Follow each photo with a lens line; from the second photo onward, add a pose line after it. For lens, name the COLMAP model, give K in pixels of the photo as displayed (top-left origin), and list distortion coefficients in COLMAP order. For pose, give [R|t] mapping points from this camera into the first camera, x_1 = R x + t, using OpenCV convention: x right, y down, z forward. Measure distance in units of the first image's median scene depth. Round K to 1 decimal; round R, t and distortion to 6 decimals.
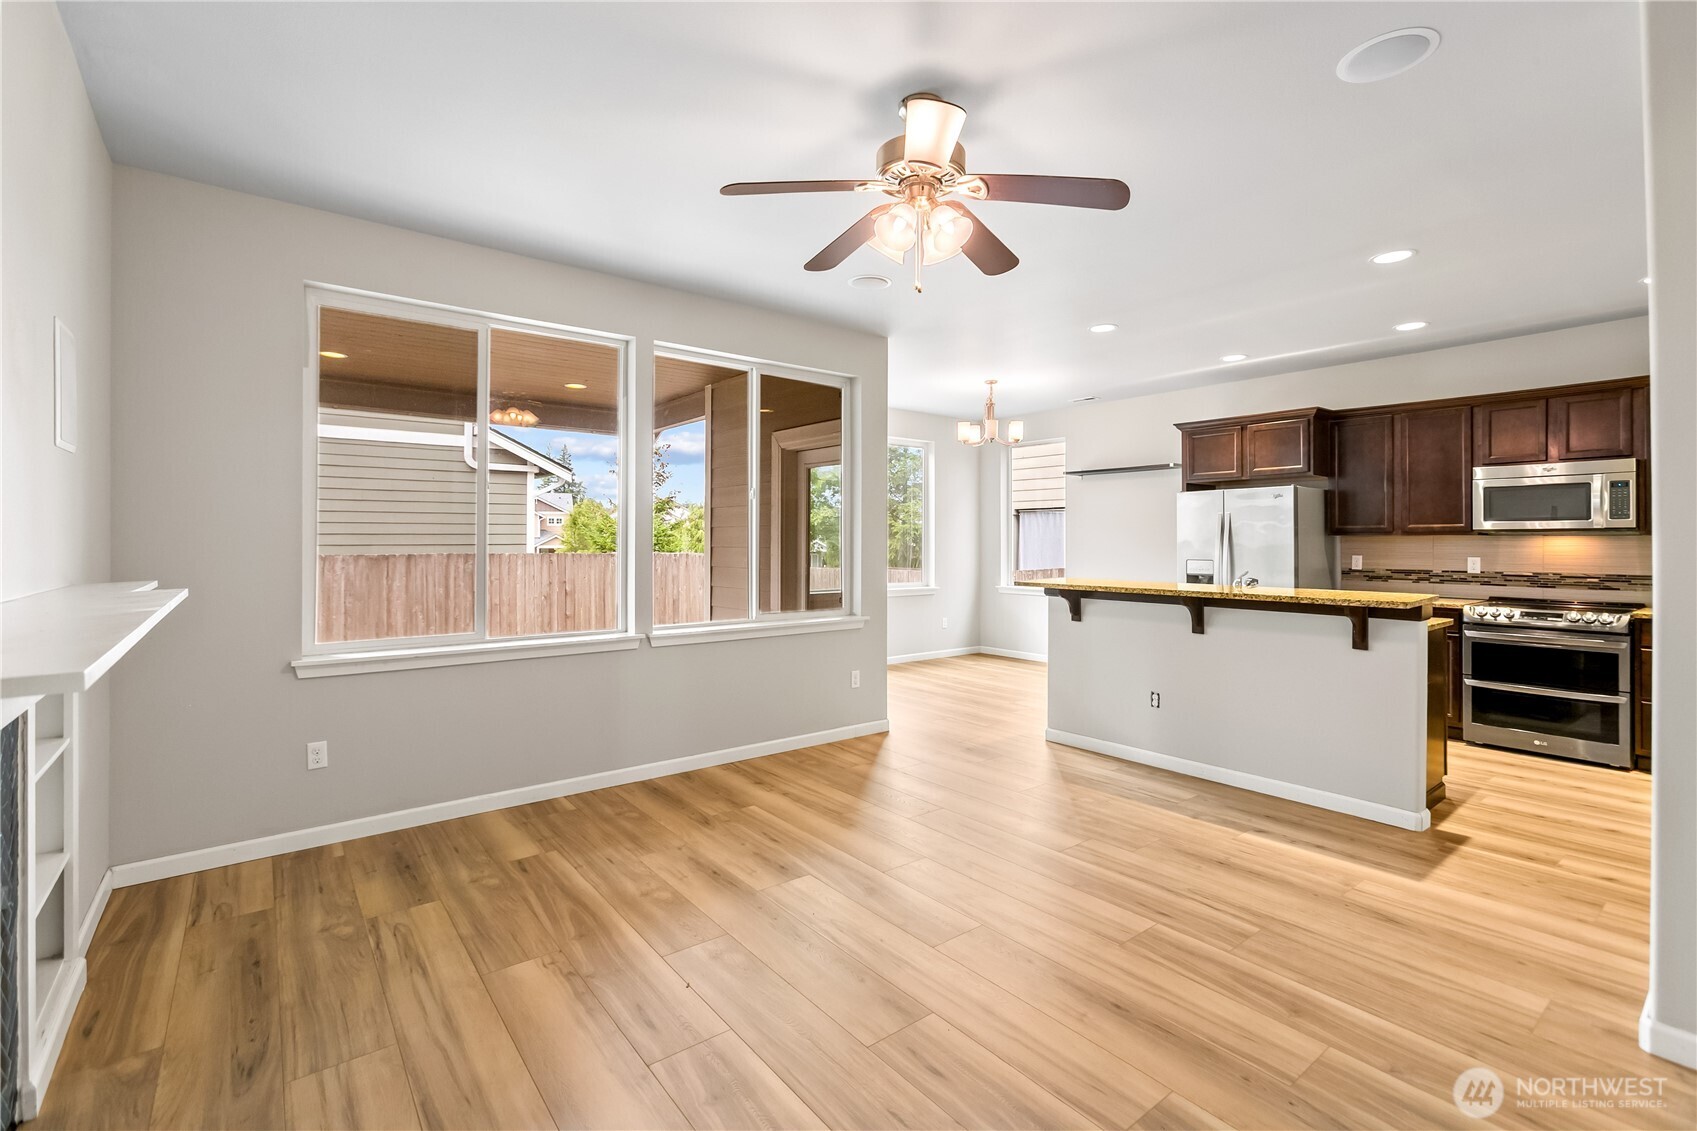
lens RADIAL K [[760.1, 0, 849.6], [0, 760.1, 537.9], [0, 0, 1]] dist [0.002842, 0.000983]
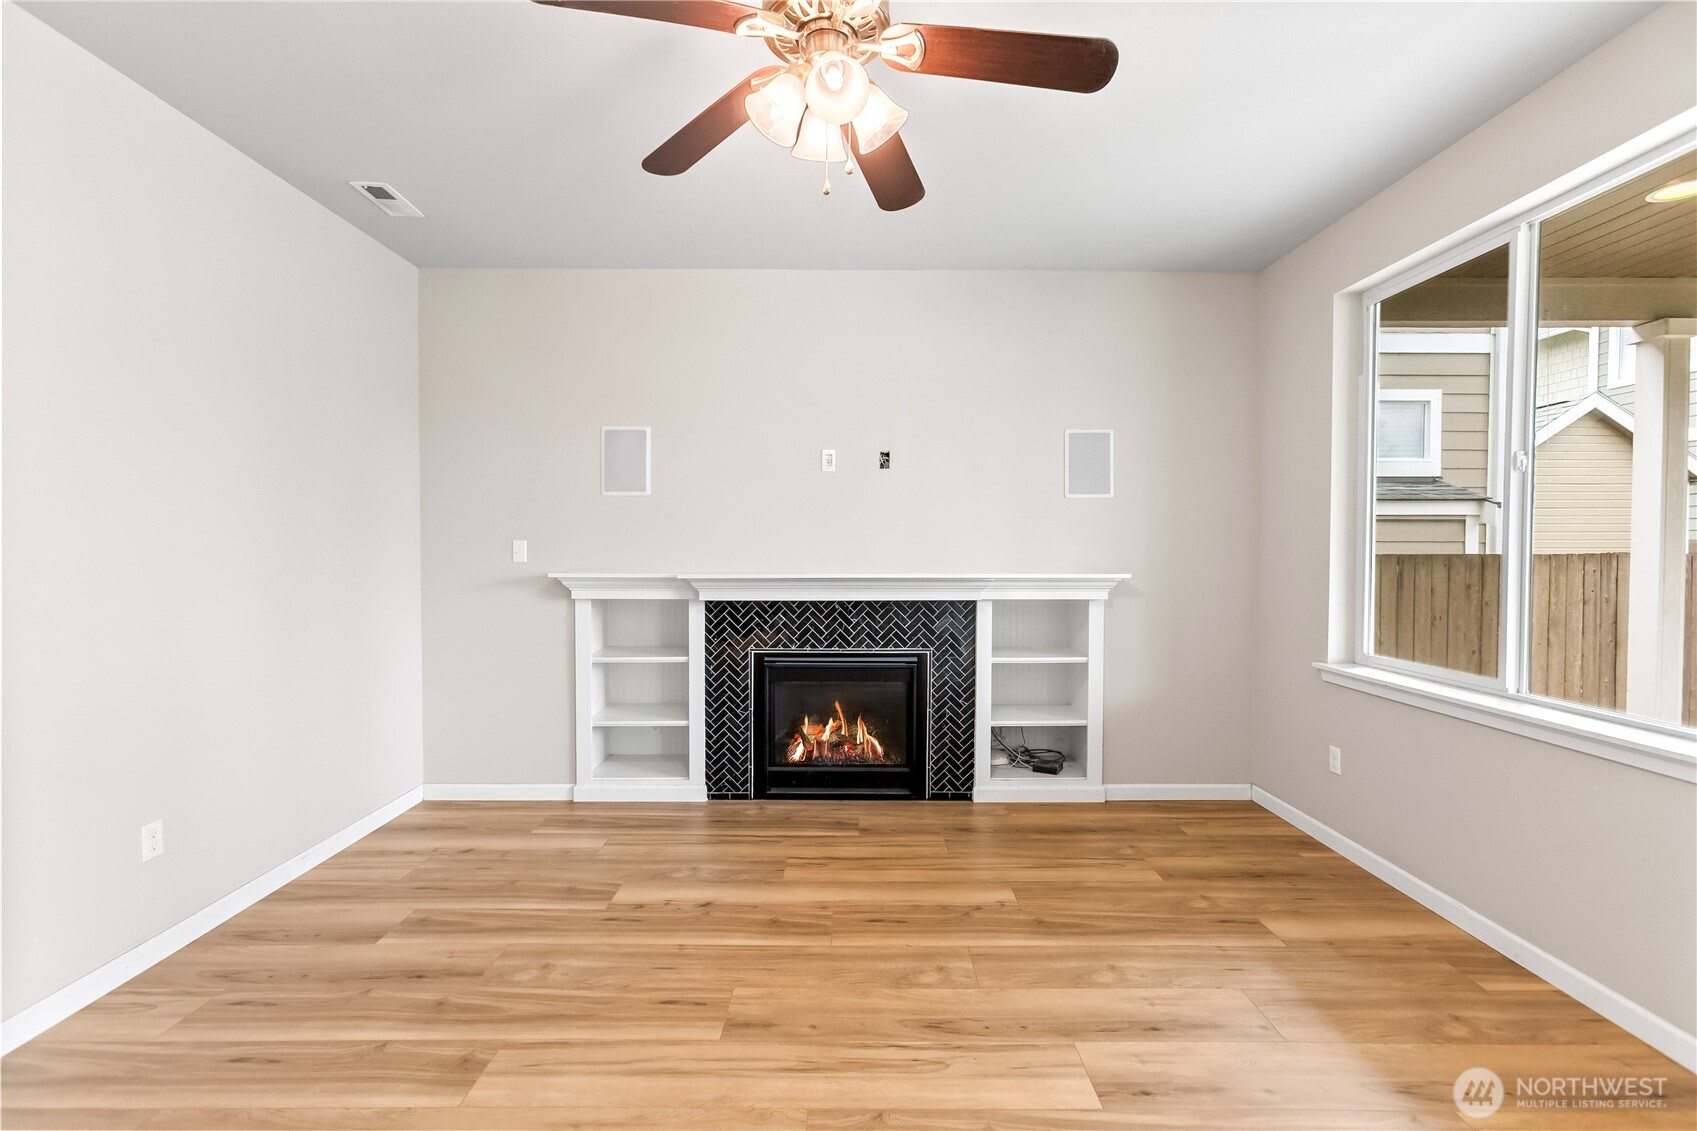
lens RADIAL K [[750.9, 0, 852.4], [0, 750.9, 566.7], [0, 0, 1]] dist [-0.027440, 0.021414]
pose [[-0.616711, 0.015229, -0.787043, 0.336210], [0.000663, 0.999823, 0.018827, 0.006074], [0.787190, 0.011089, -0.616611, 0.780250]]
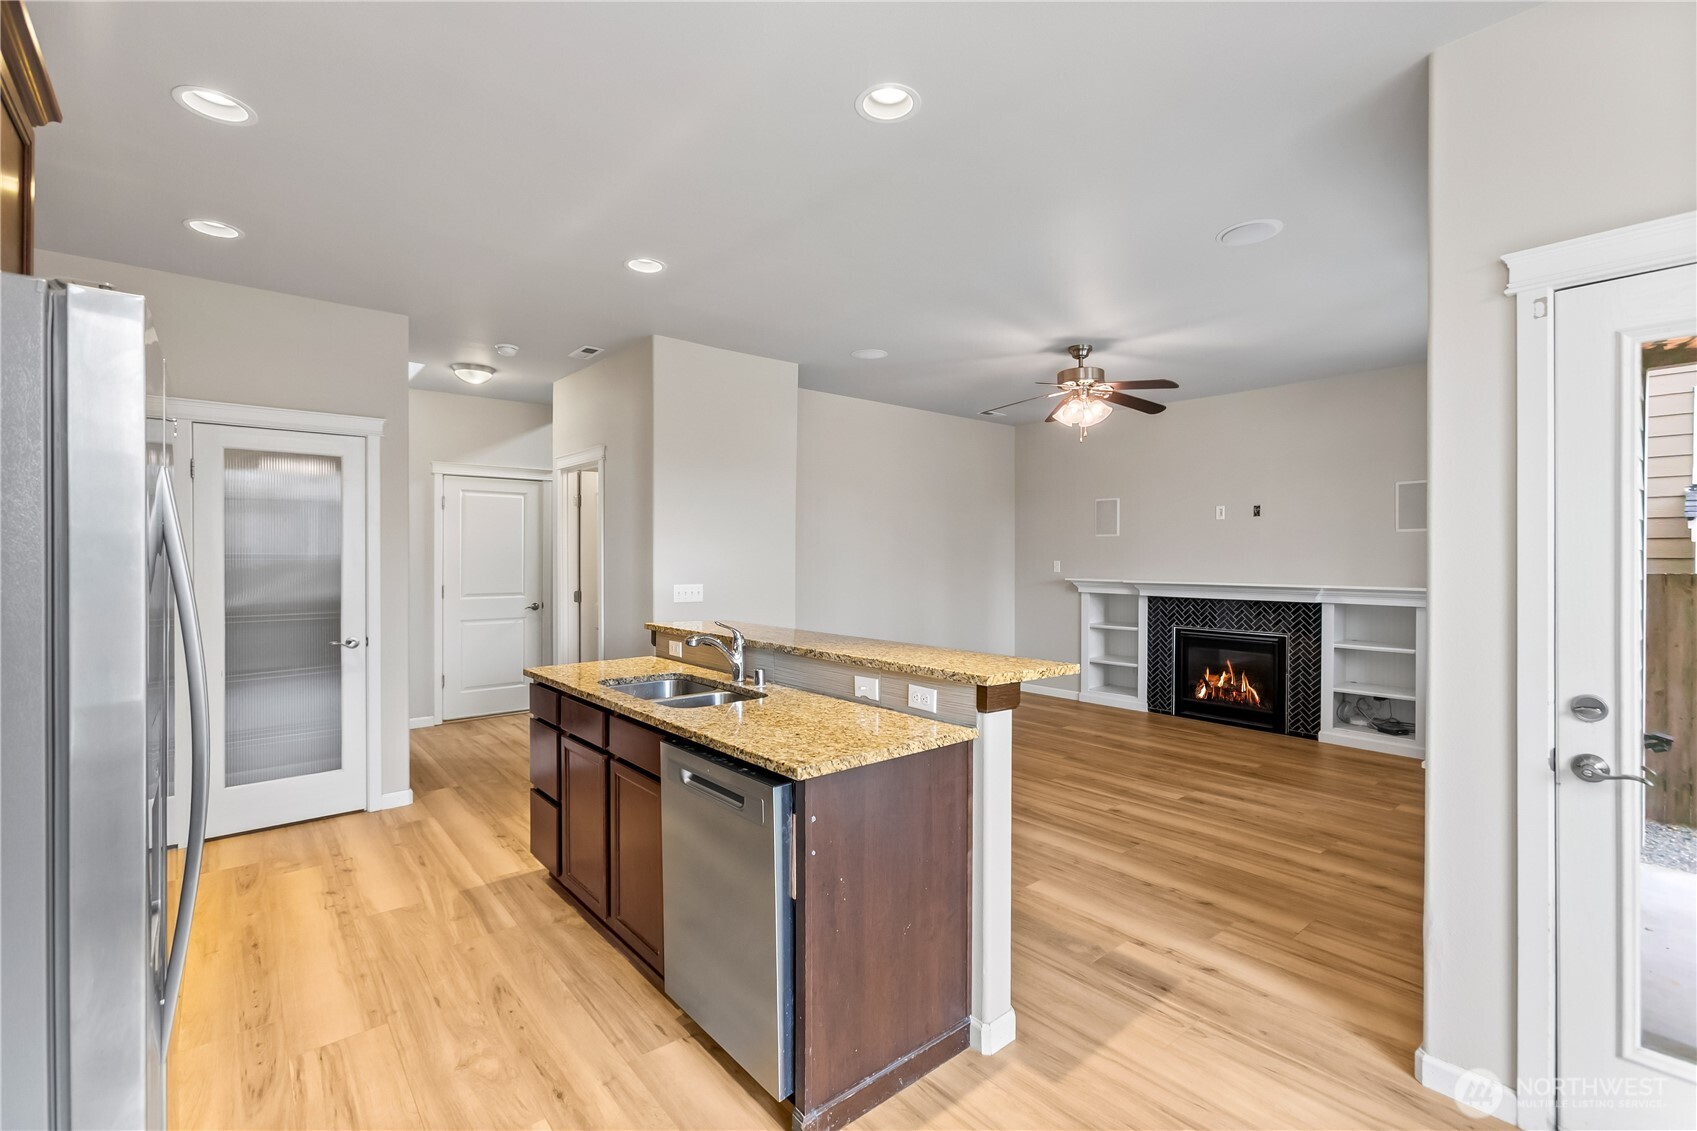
lens RADIAL K [[759.3, 0, 852.2], [0, 759.3, 550.3], [0, 0, 1]] dist [-0.017125, 0.012830]
pose [[-0.999389, -0.004147, -0.034711, 0.404304], [-0.003786, 0.999938, -0.010448, -0.011489], [0.034752, -0.010310, -0.999343, 1.582007]]
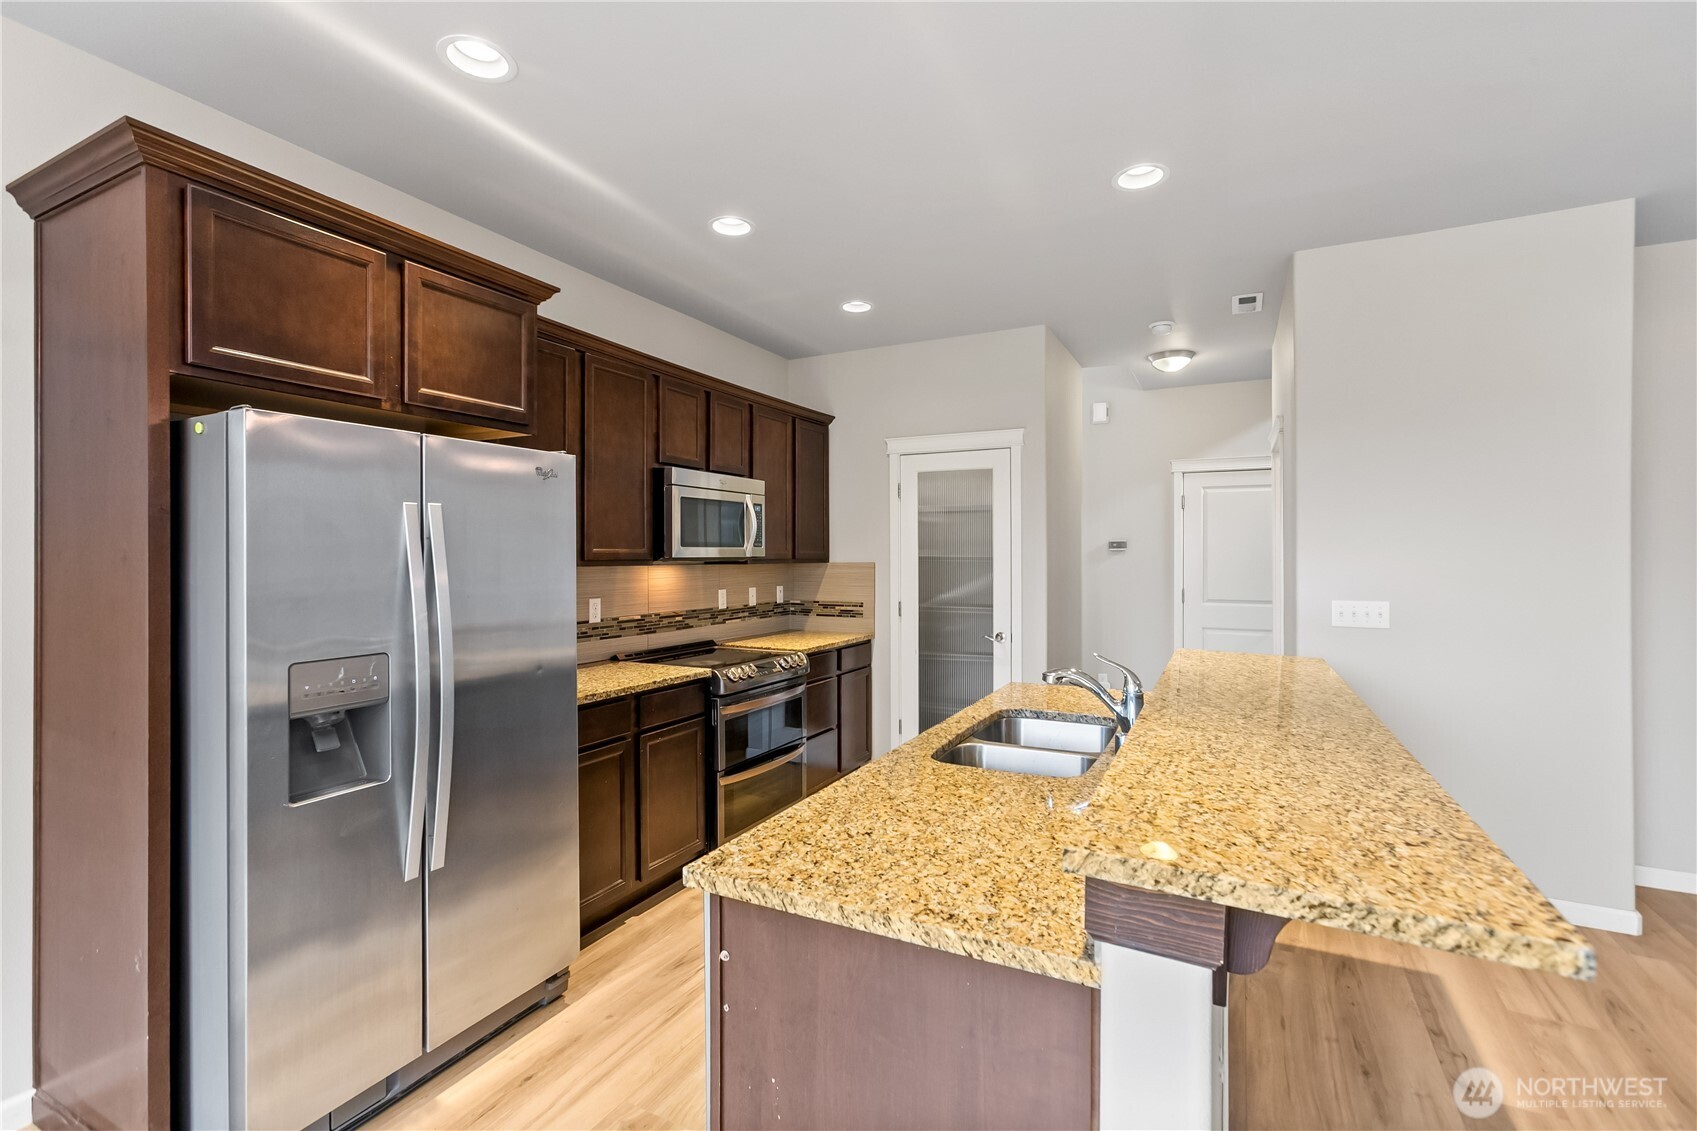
lens RADIAL K [[760.6, 0, 850.6], [0, 760.6, 555.5], [0, 0, 1]] dist [0.000133, 0.000296]
pose [[-0.411777, -0.000869, 0.911284, 0.150687], [-0.004302, 0.999990, -0.000990, -0.014399], [-0.911275, -0.004328, -0.411777, 1.256737]]
